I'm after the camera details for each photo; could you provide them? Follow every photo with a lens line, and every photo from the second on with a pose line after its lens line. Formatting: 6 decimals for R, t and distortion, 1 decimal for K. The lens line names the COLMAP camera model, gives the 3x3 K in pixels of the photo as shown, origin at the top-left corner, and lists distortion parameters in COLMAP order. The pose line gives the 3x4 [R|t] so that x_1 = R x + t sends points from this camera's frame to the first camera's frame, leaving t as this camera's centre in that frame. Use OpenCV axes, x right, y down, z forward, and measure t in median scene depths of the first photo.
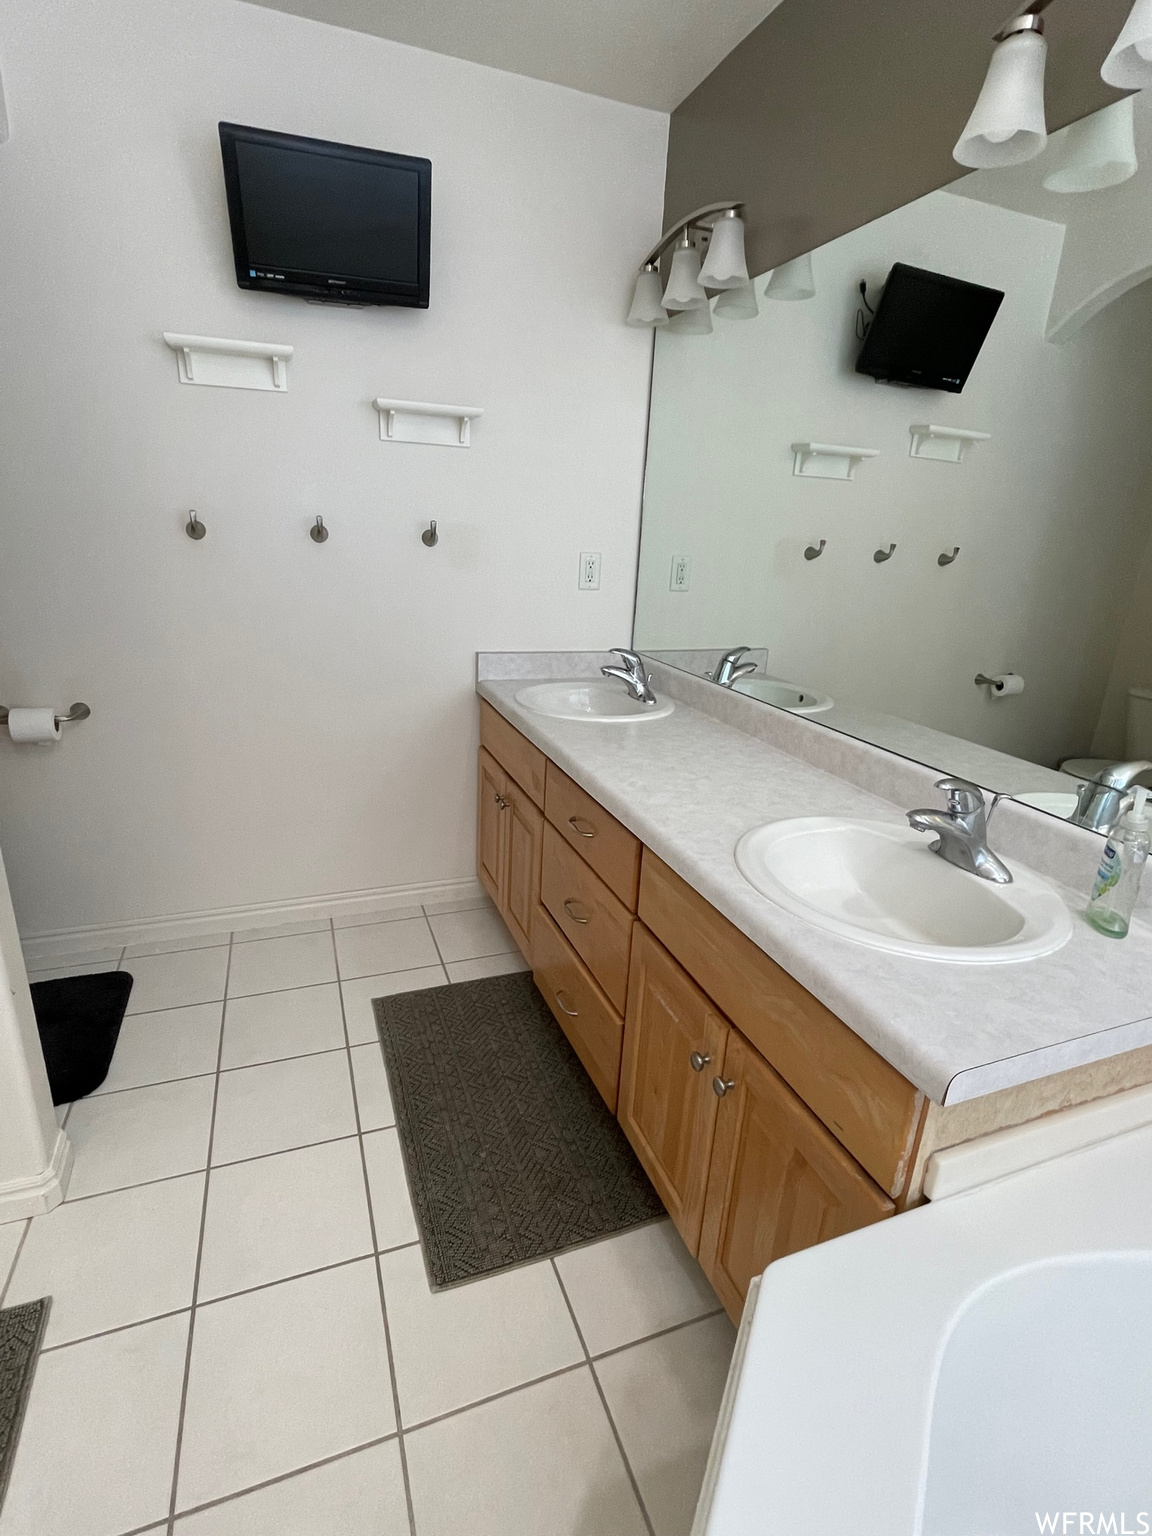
lens RADIAL K [[742.4, 0, 569.7], [0, 742.4, 766.8], [0, 0, 1]] dist [-0.000072, -0.000025]
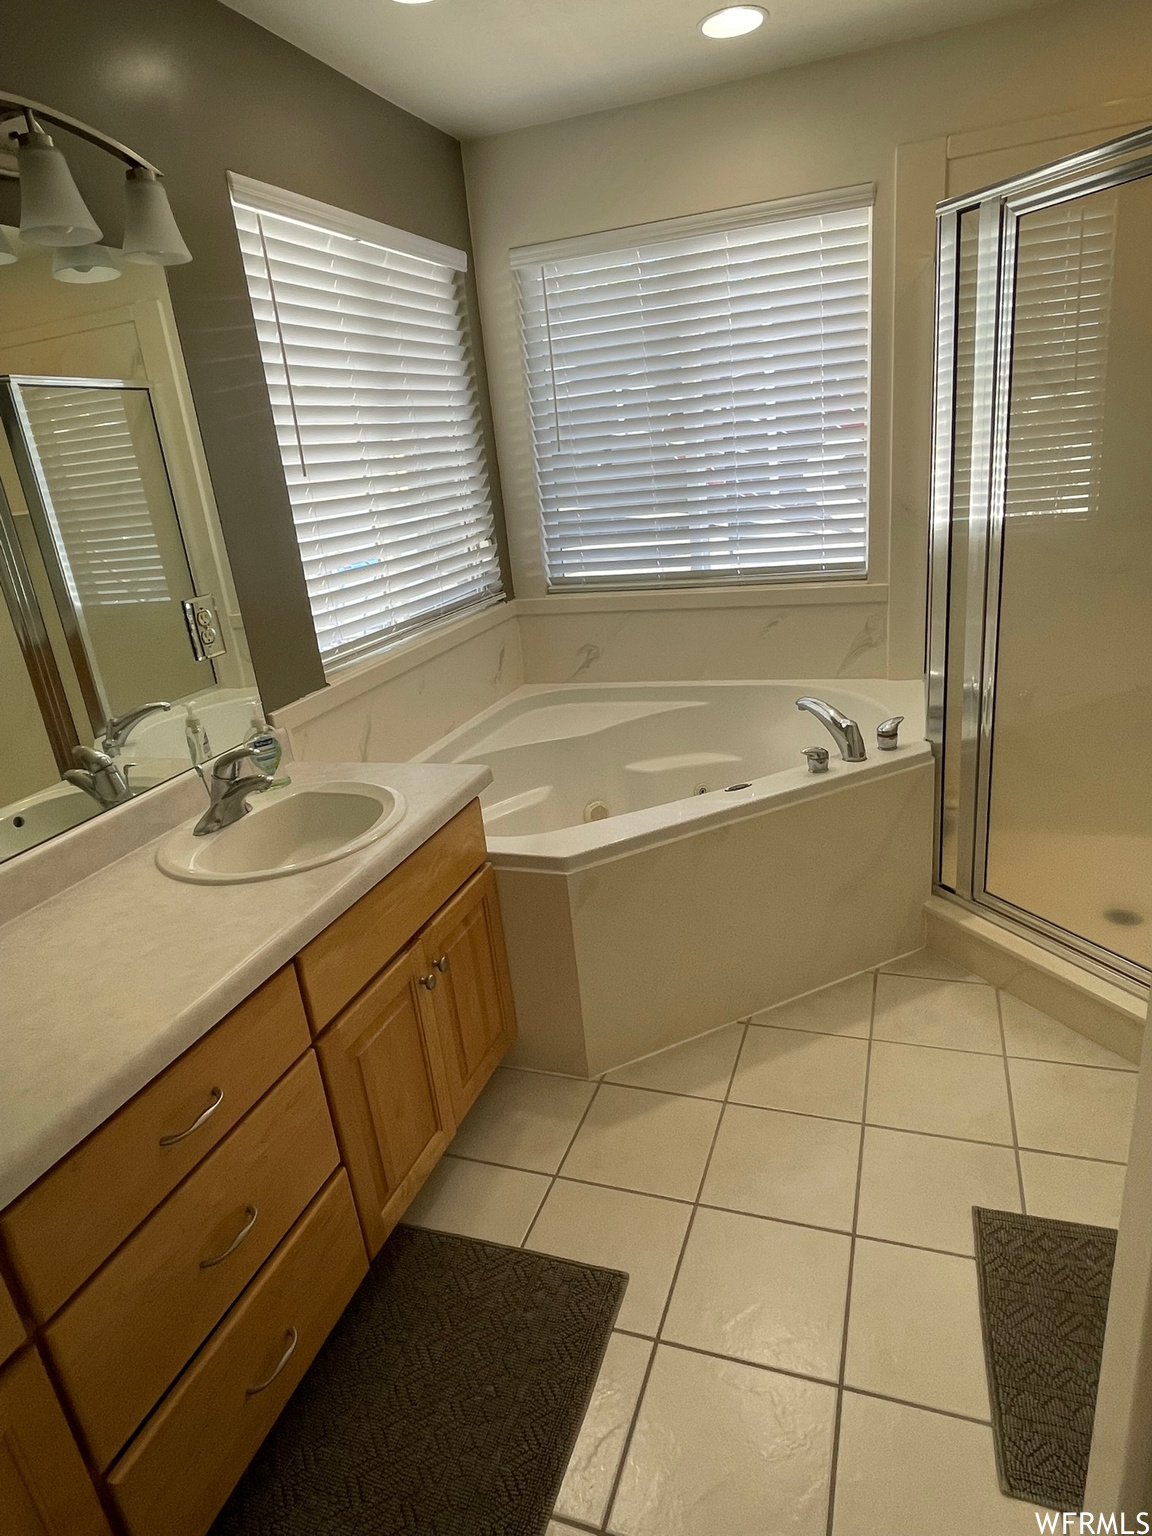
lens RADIAL K [[902.5, 0, 576.1], [0, 902.5, 767.7], [0, 0, 1]] dist [-0.000605, -0.000095]
pose [[-0.759612, -0.193164, 0.621029, -0.724127], [0.256334, 0.788664, 0.558839, -0.549093], [-0.597731, 0.583692, -0.549565, 1.226514]]
